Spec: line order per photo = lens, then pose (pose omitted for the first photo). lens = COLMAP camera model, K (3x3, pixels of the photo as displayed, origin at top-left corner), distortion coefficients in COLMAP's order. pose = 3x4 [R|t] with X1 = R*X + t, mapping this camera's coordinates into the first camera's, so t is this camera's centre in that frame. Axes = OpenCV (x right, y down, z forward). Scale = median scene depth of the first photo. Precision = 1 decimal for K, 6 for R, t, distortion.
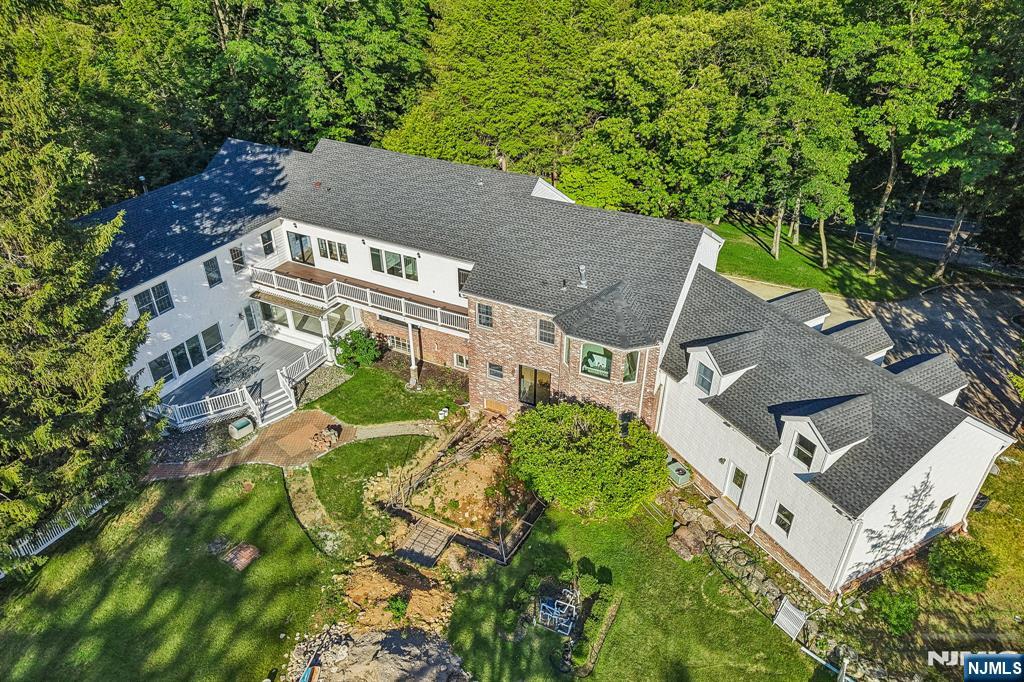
lens RADIAL K [[691.2, 0, 514.9], [0, 691.2, 341.8], [0, 0, 1]] dist [0.060652, -0.001665]
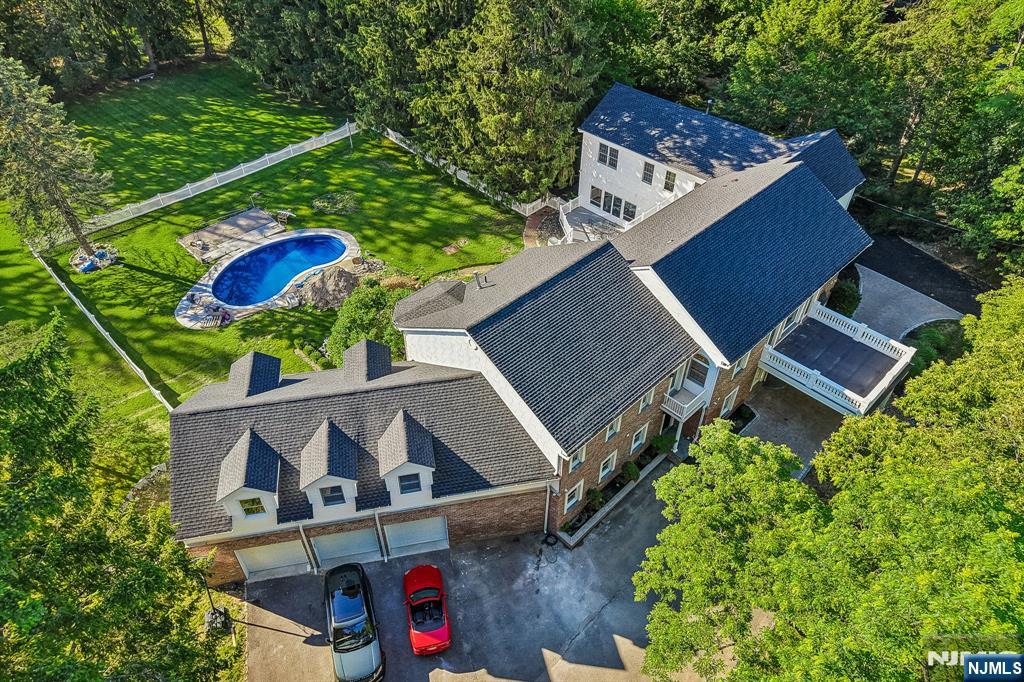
lens RADIAL K [[691.2, 0, 514.9], [0, 691.2, 341.8], [0, 0, 1]] dist [0.060652, -0.001665]
pose [[-0.316237, 0.631634, -0.707836, 0.822285], [-0.514567, 0.512631, 0.687335, -0.746732], [0.797003, 0.581591, 0.162905, 0.807462]]
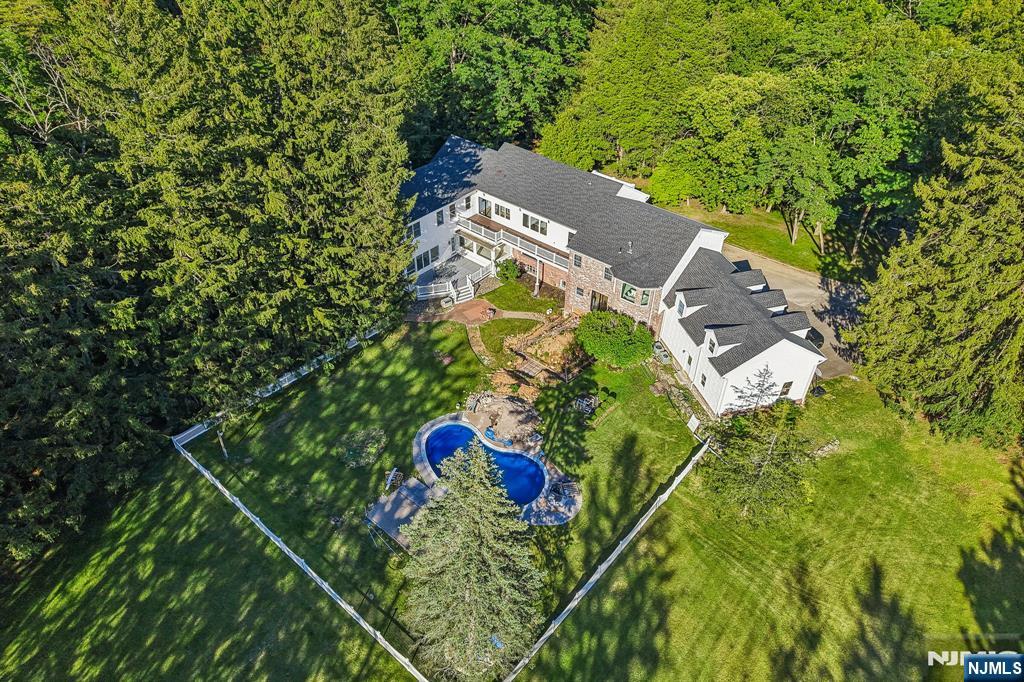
lens RADIAL K [[675.2, 0, 517.5], [0, 675.2, 342.6], [0, 0, 1]] dist [0.089546, -0.039927]
pose [[0.972363, 0.152204, -0.177043, 0.144971], [-0.132458, 0.984077, 0.118519, -0.015048], [0.192263, -0.091793, 0.977041, -0.783570]]
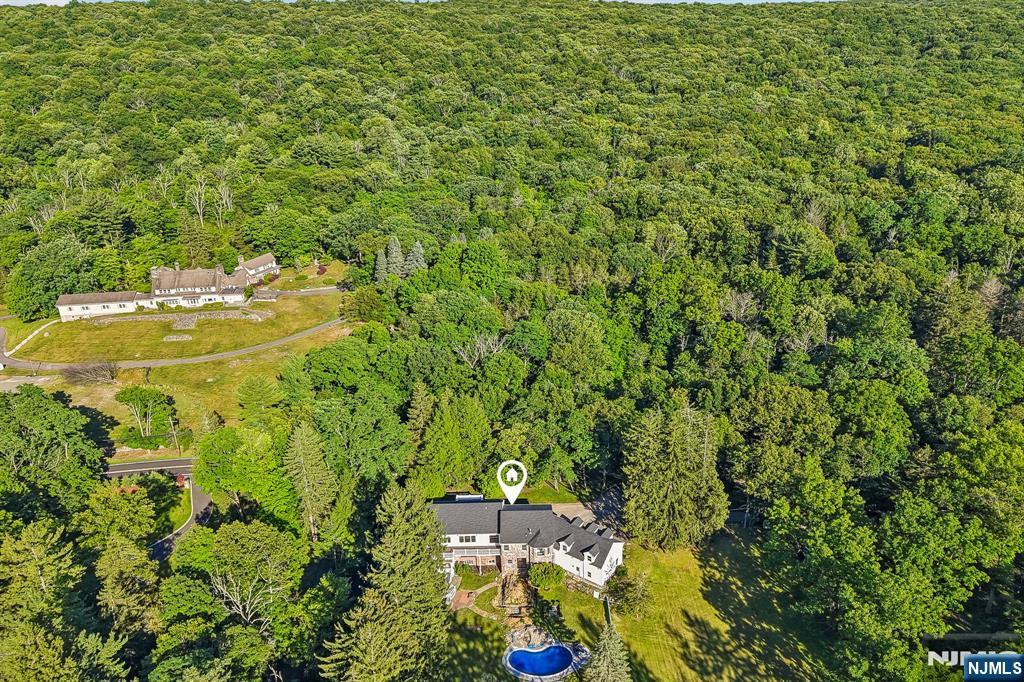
lens RADIAL K [[716.2, 0, 512.9], [0, 716.2, 327.5], [0, 0, 1]] dist [0.100737, -0.000927]
pose [[0.901160, -0.191111, 0.389085, -1.234911], [0.265692, 0.952722, -0.147409, -0.555647], [-0.342518, 0.236216, 0.909331, -2.718084]]
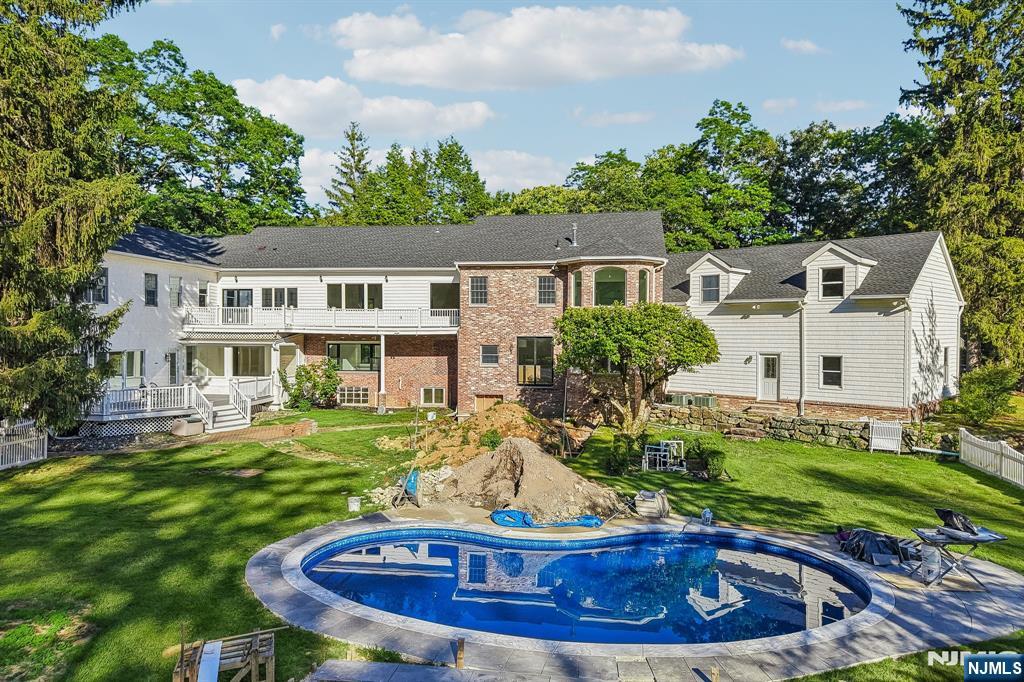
lens RADIAL K [[716.2, 0, 512.9], [0, 716.2, 327.5], [0, 0, 1]] dist [0.100737, -0.000927]
pose [[0.953602, -0.007649, 0.300972, -0.285284], [0.165642, 0.848106, -0.503268, 0.496056], [-0.251407, 0.529771, 0.810023, 0.168199]]
